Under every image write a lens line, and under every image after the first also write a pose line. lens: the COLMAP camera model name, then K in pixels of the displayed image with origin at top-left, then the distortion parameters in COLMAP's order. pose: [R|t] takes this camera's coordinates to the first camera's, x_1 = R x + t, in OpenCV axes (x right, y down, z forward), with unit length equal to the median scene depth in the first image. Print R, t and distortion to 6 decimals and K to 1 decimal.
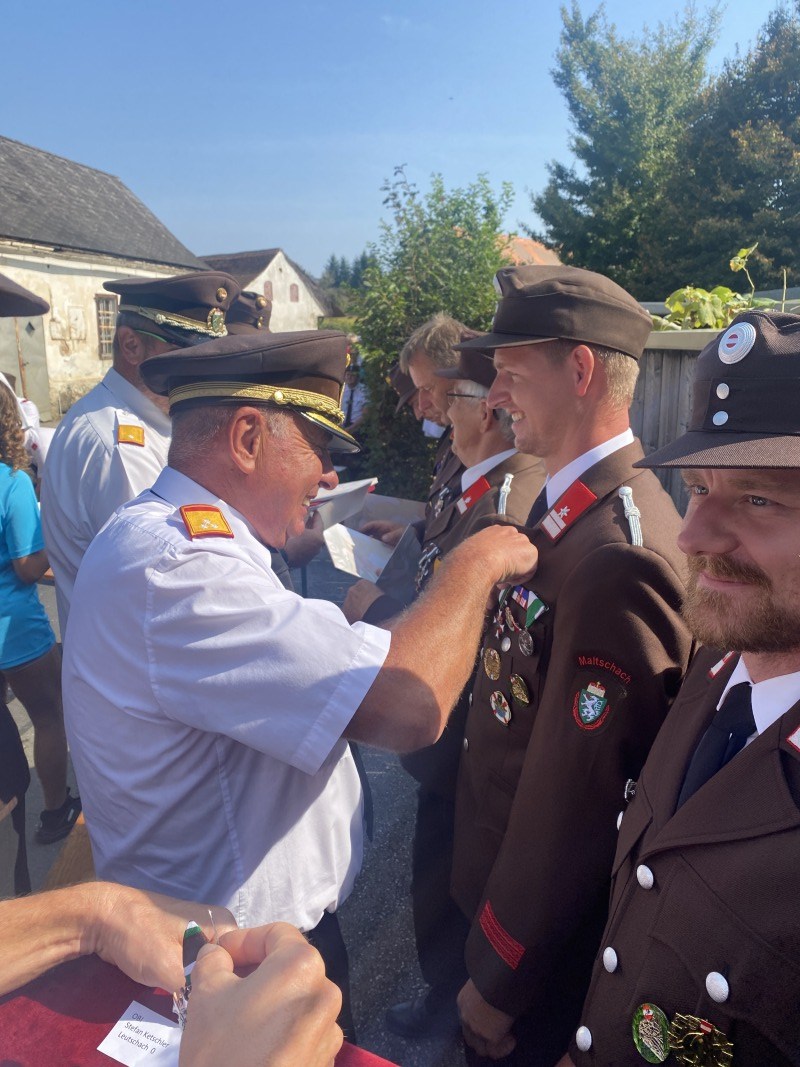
lens RADIAL K [[763.8, 0, 399.5], [0, 763.8, 511.7], [0, 0, 1]] dist [-0.000352, -0.007908]
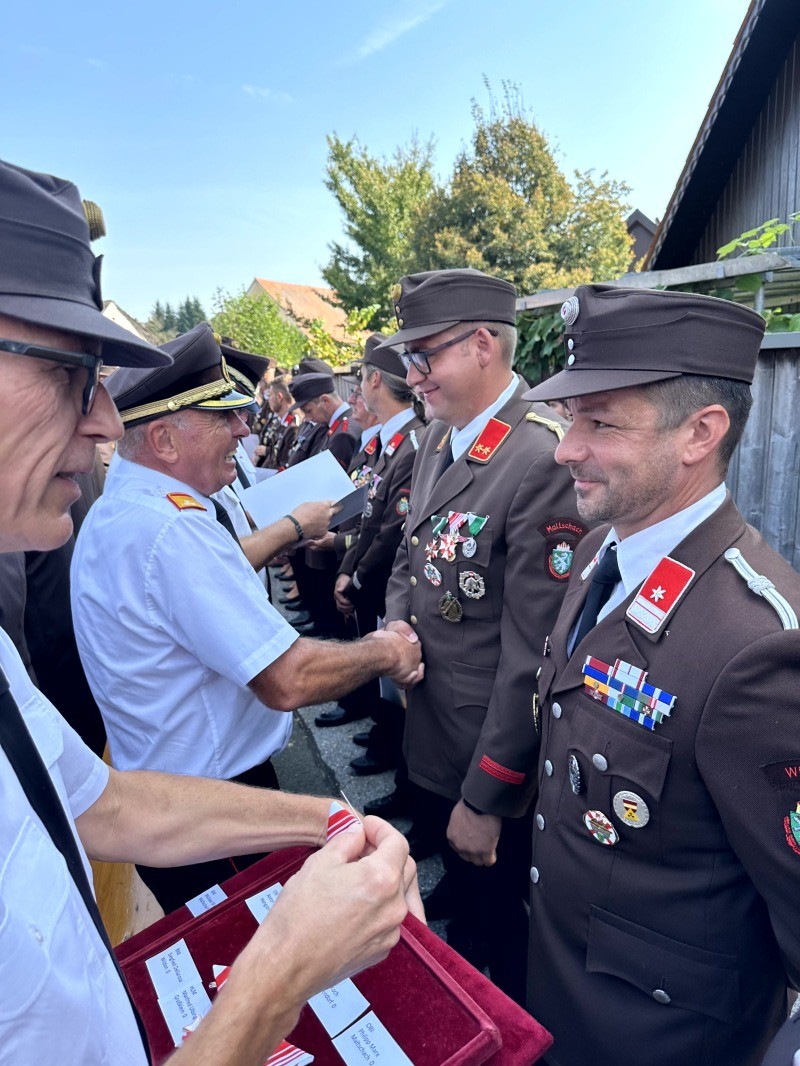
lens RADIAL K [[750.4, 0, 397.1], [0, 750.4, 516.8], [0, 0, 1]] dist [0.042913, -0.006624]
pose [[0.975730, -0.076949, 0.205011, -0.000295], [0.084060, 0.996116, -0.026191, 0.098924], [-0.202199, 0.042788, 0.978409, -0.428374]]
